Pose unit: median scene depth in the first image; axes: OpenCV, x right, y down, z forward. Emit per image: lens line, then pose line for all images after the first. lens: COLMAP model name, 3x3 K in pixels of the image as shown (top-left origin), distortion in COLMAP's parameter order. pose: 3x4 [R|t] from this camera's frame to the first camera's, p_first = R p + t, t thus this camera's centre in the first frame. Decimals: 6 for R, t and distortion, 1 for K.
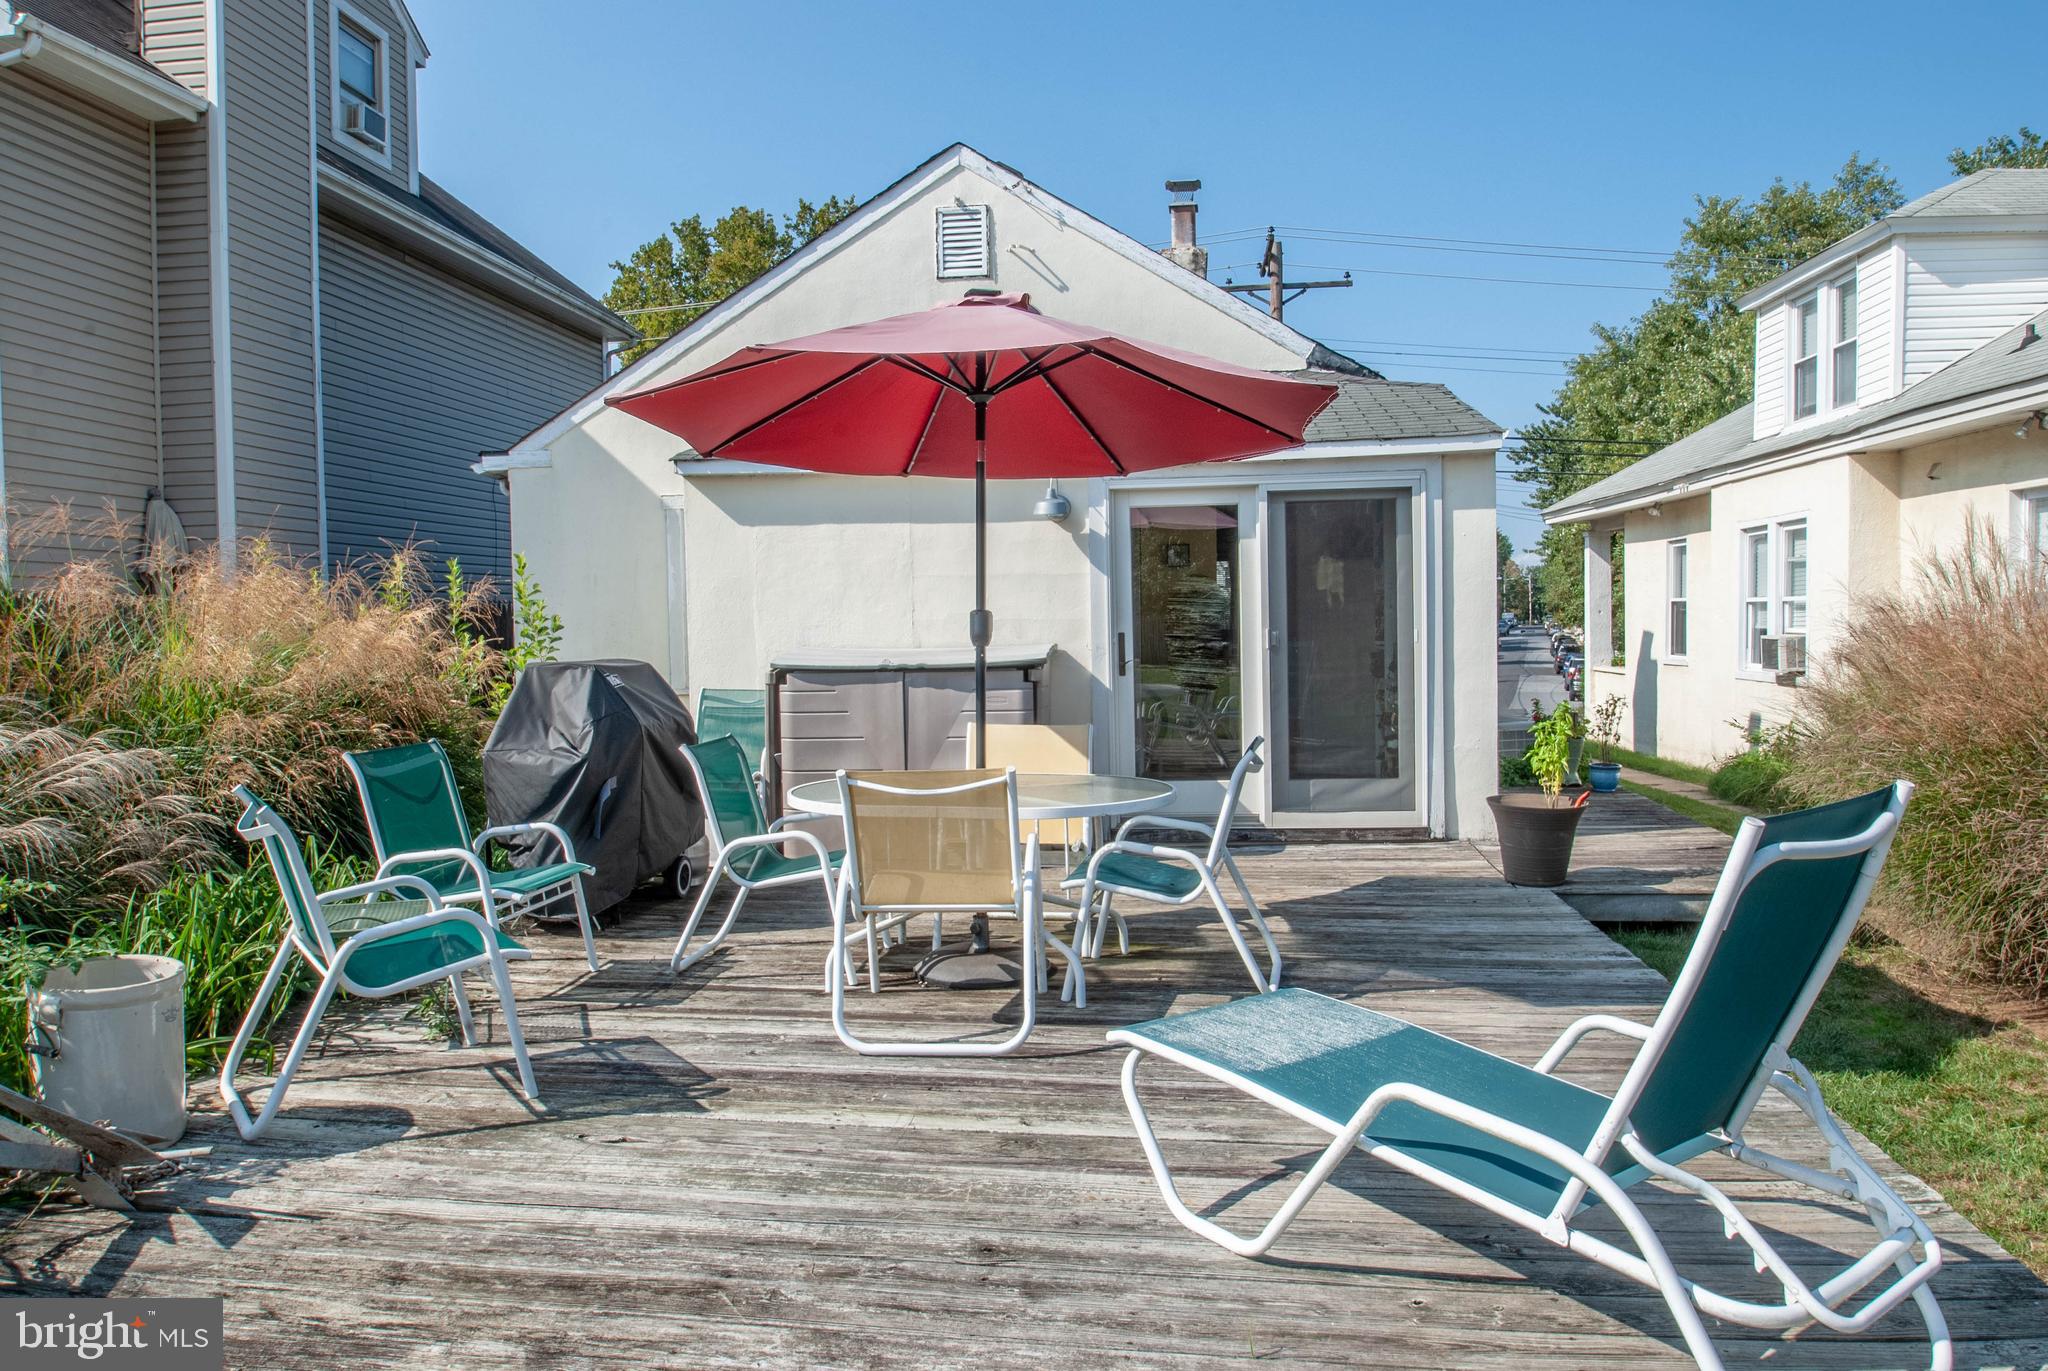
lens RADIAL K [[1409.4, 0, 1018.7], [0, 1409.4, 690.9], [0, 0, 1]] dist [-0.034898, -0.001620]
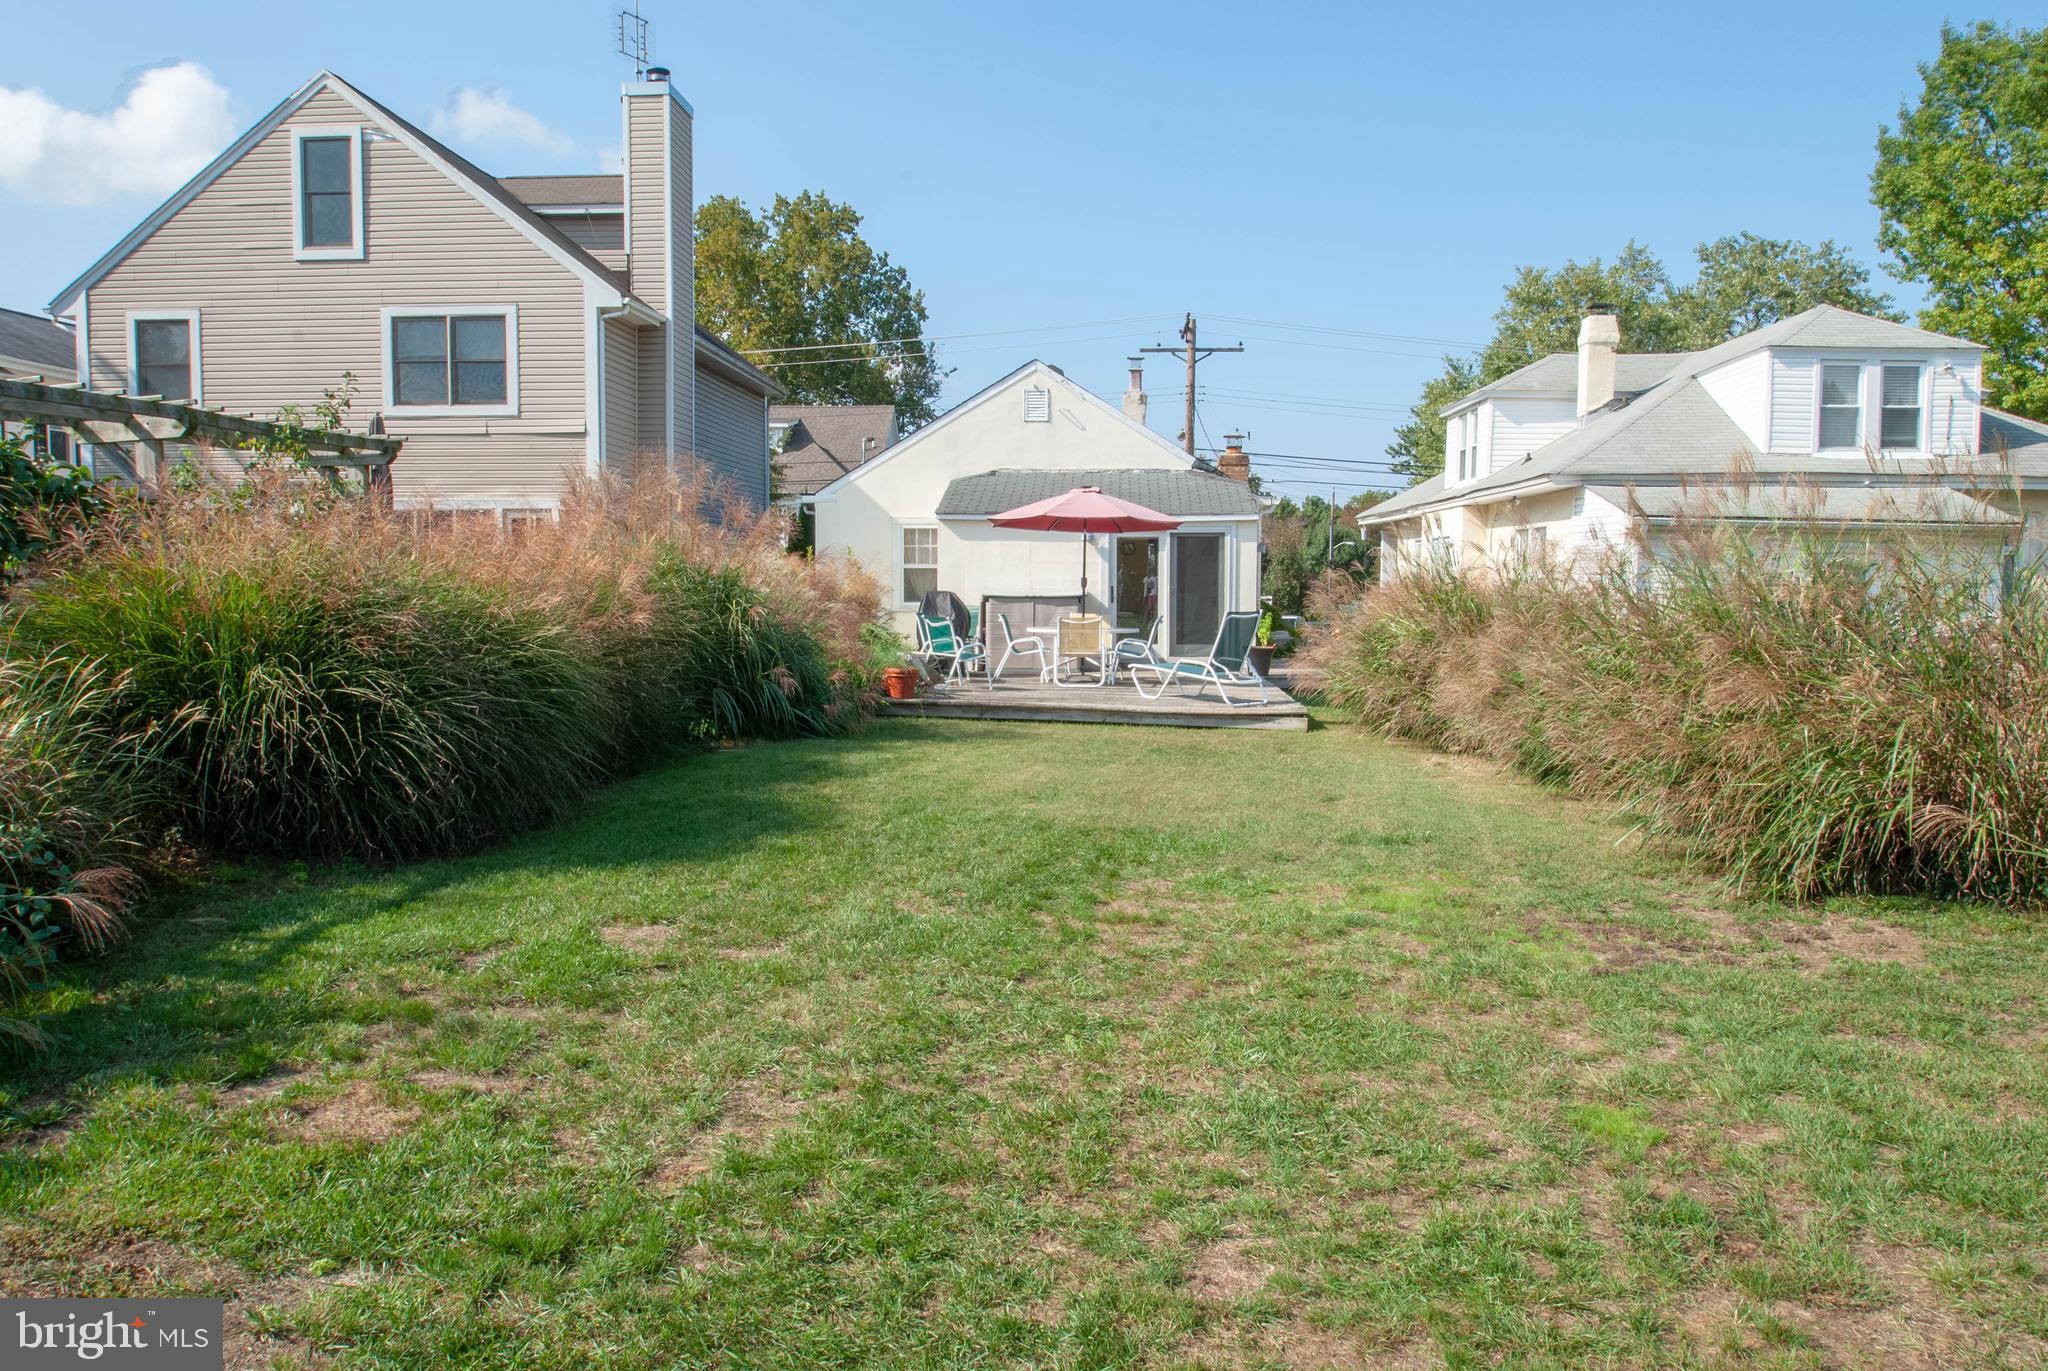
lens RADIAL K [[1409.4, 0, 1025.6], [0, 1409.4, 681.0], [0, 0, 1]] dist [-0.034898, -0.001620]
pose [[0.998056, 0.017914, 0.059685, -0.139058], [-0.019255, 0.999573, 0.021974, 0.046441], [-0.059266, -0.023081, 0.997975, -0.919133]]
